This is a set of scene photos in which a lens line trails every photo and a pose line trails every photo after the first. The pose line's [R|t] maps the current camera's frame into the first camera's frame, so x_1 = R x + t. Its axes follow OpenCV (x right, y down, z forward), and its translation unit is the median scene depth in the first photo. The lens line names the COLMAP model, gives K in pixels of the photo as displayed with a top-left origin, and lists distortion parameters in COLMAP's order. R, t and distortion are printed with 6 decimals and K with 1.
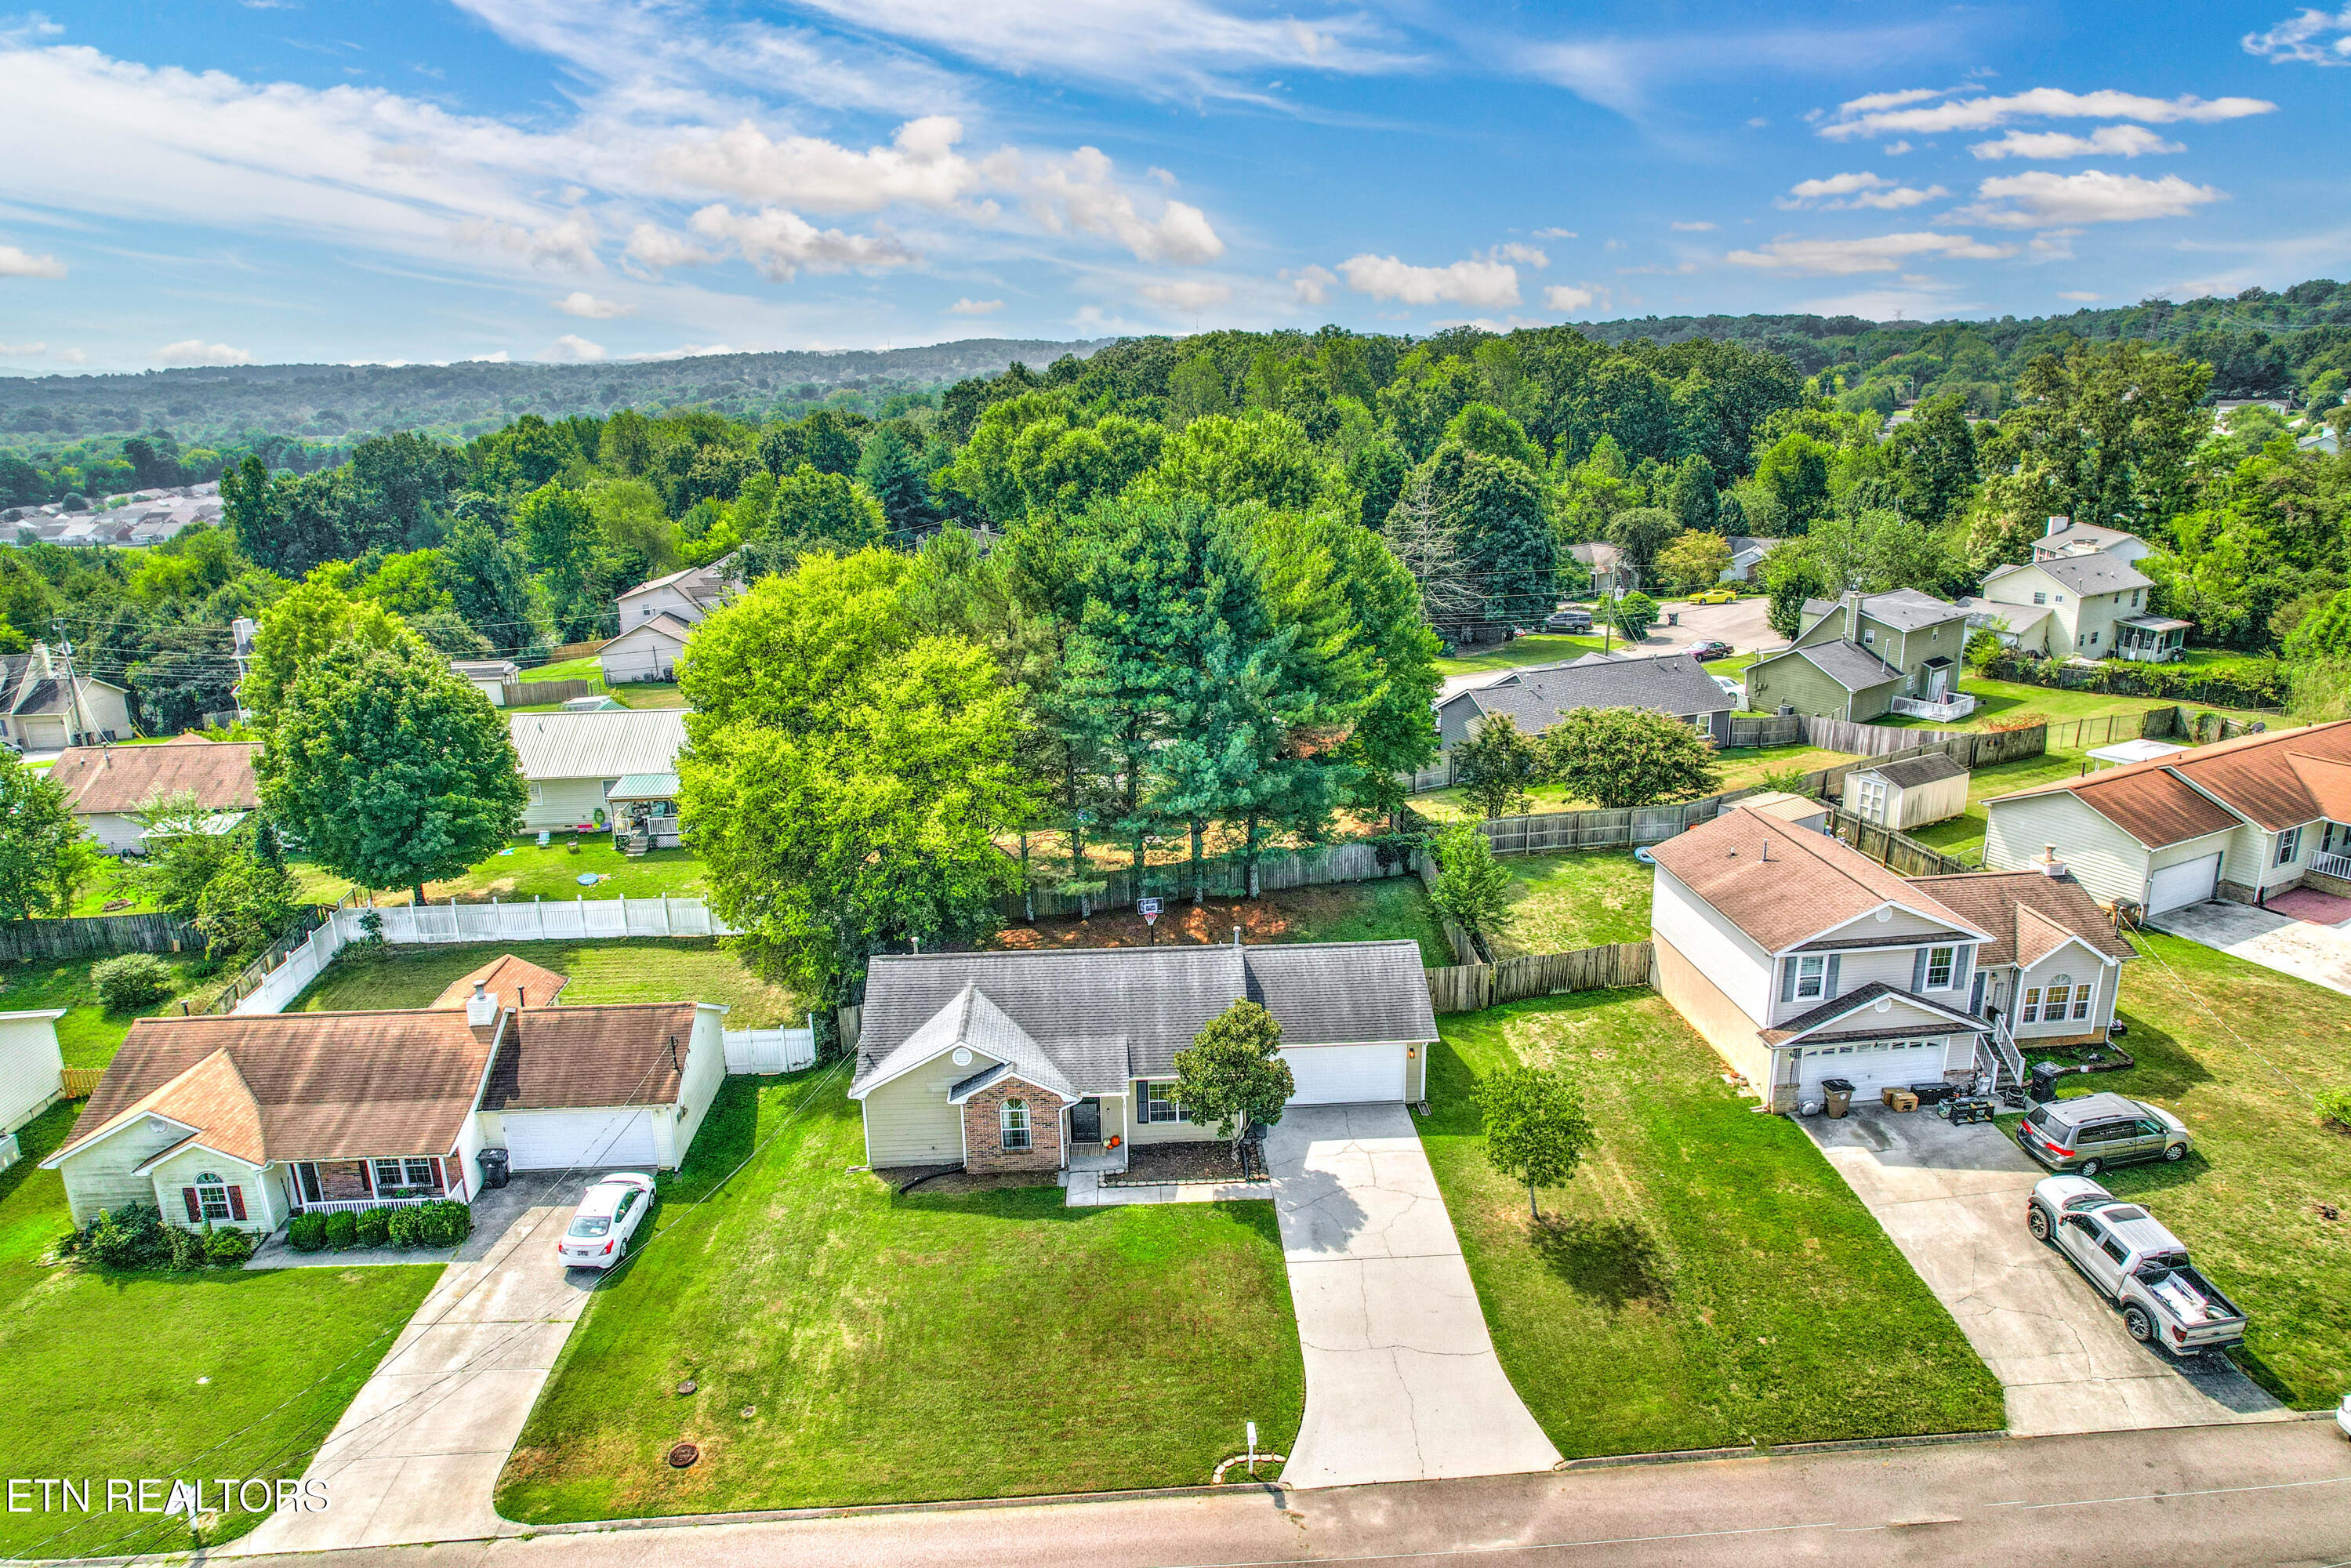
lens RADIAL K [[1499.2, 0, 1181.1], [0, 1499.2, 777.9], [0, 0, 1]] dist [-0.070583, 0.059032]
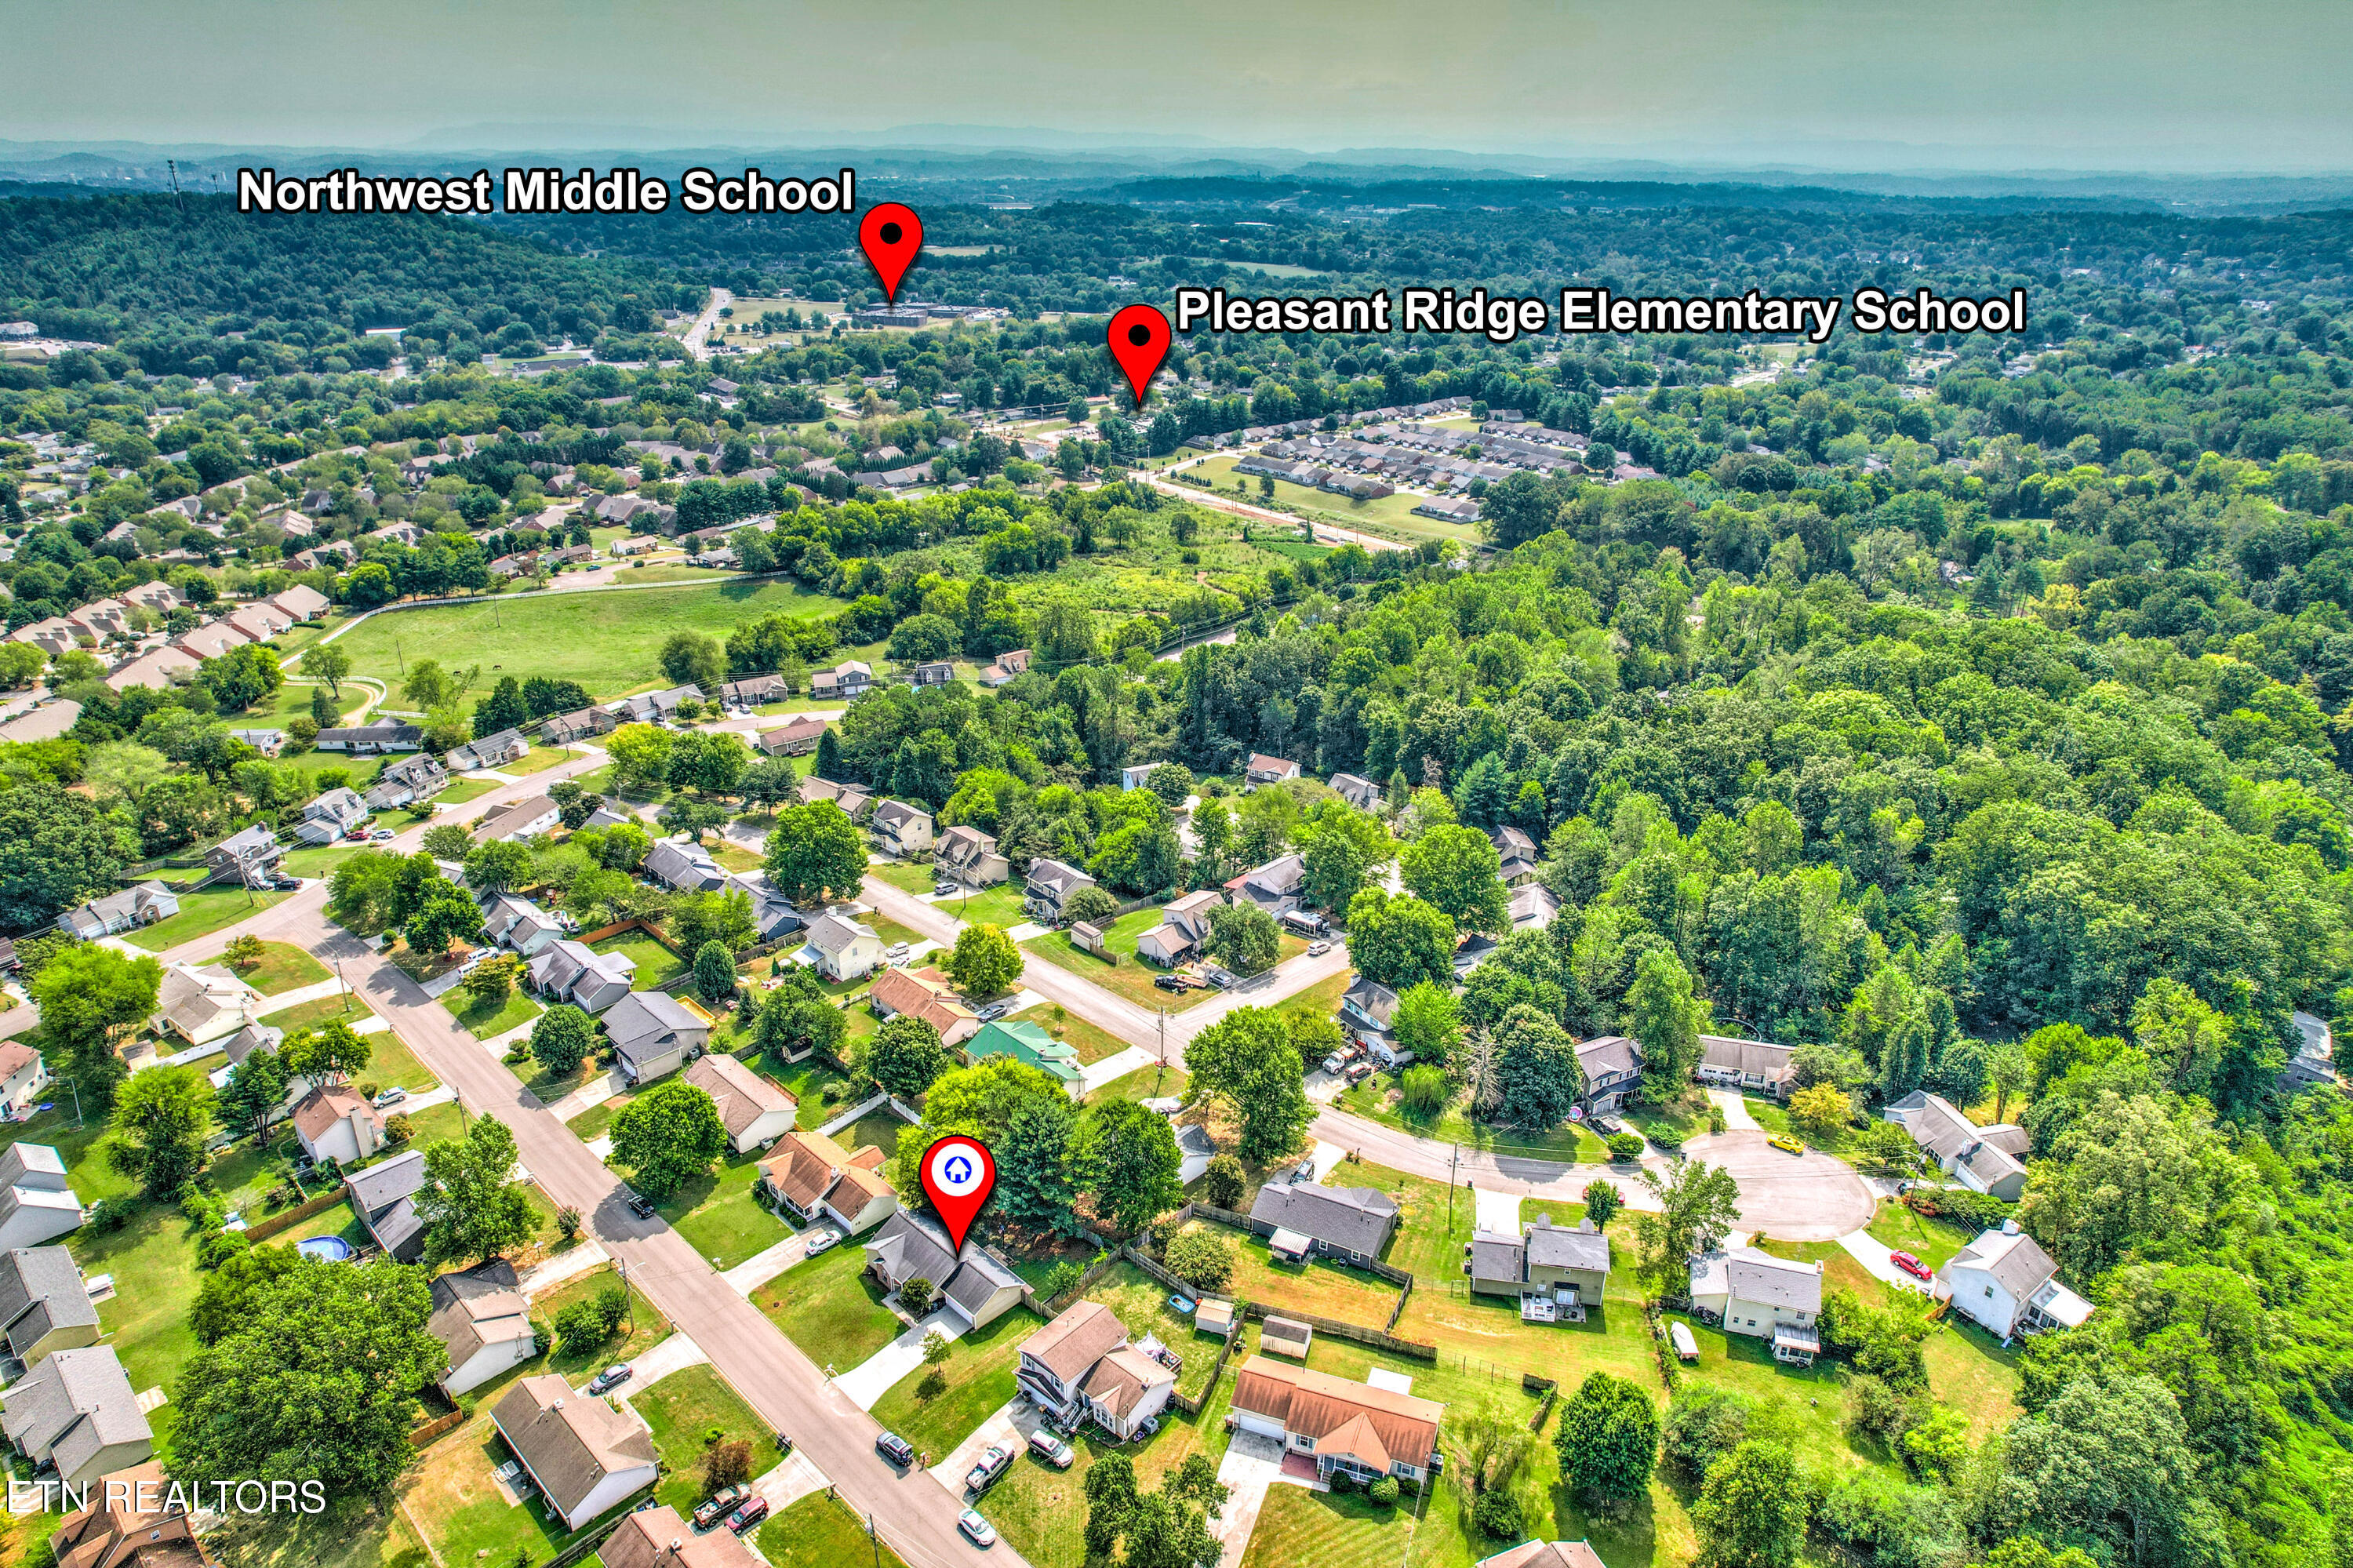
lens RADIAL K [[1500.5, 0, 1182.3], [0, 1500.5, 800.3], [0, 0, 1]] dist [-0.070583, 0.059032]
pose [[0.676581, 0.323407, -0.661548, 2.498731], [-0.227259, 0.946245, 0.230162, -1.944008], [0.700422, -0.005381, 0.713709, -1.175751]]
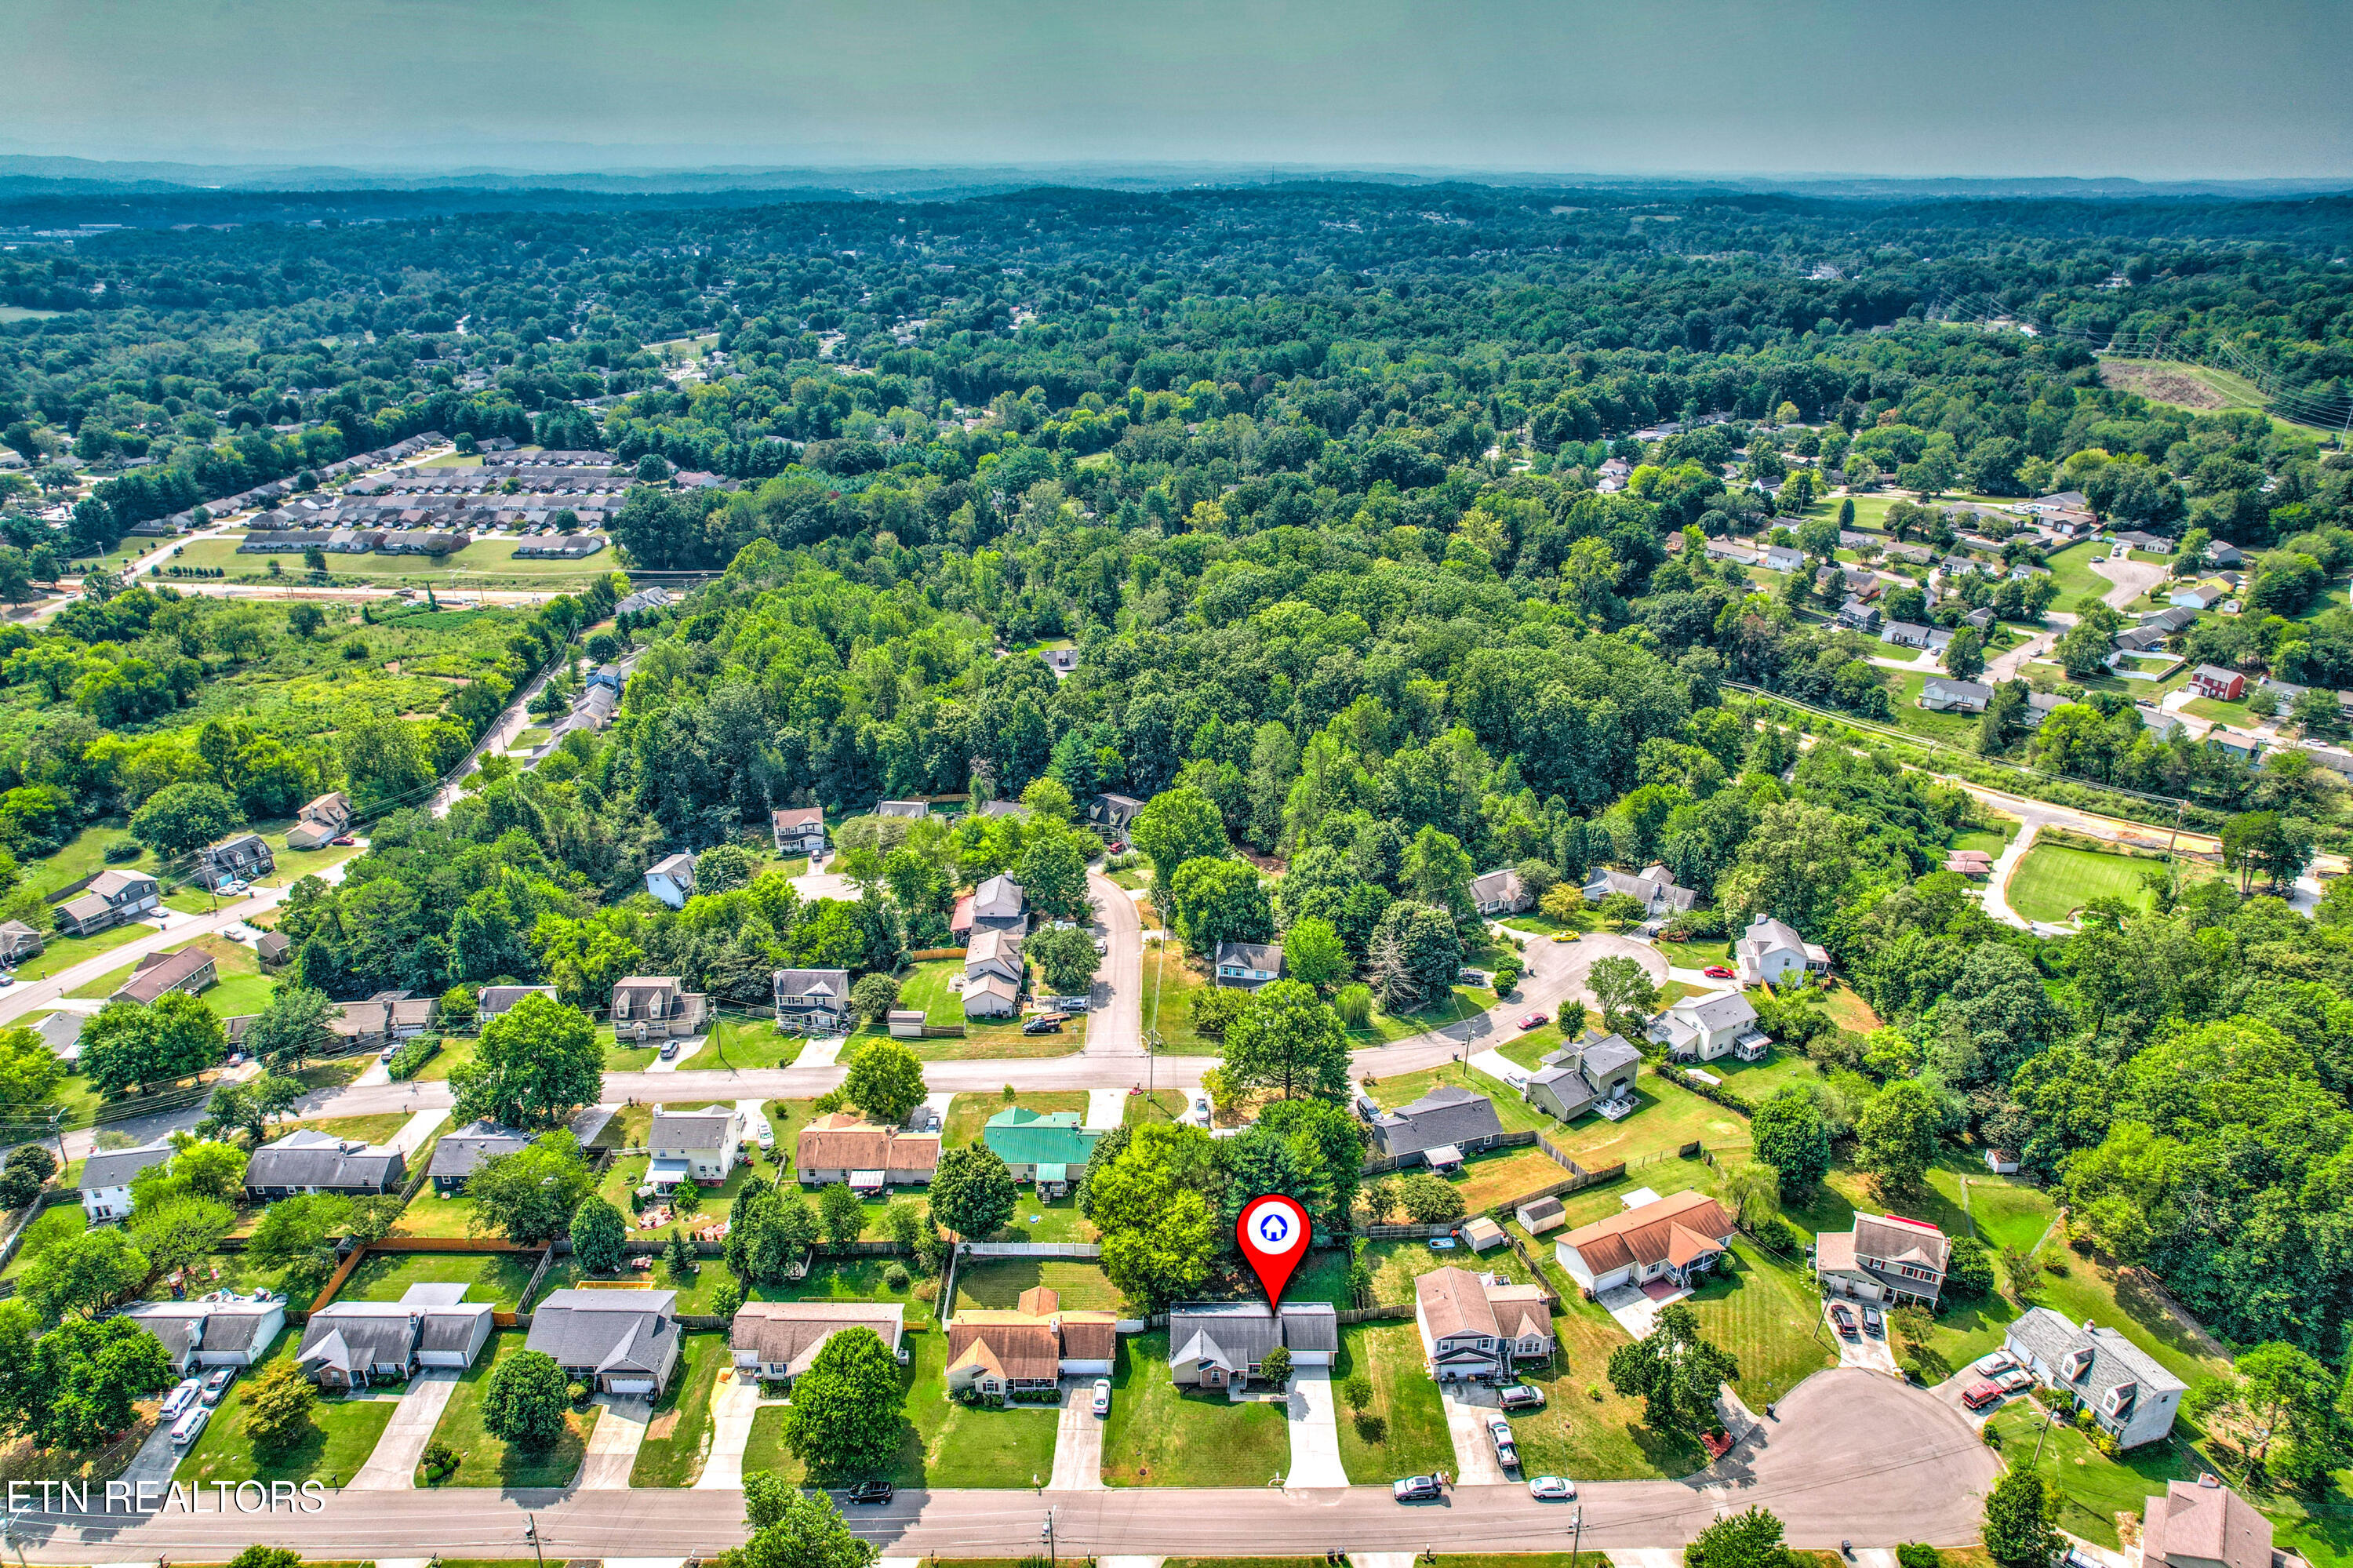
lens RADIAL K [[1500.5, 0, 1185.2], [0, 1500.5, 784.7], [0, 0, 1]] dist [-0.070583, 0.059032]
pose [[0.998681, 0.042566, -0.028721, -0.137969], [-0.038845, 0.992066, 0.119567, -1.554085], [0.033583, -0.118294, 0.992411, -2.306147]]
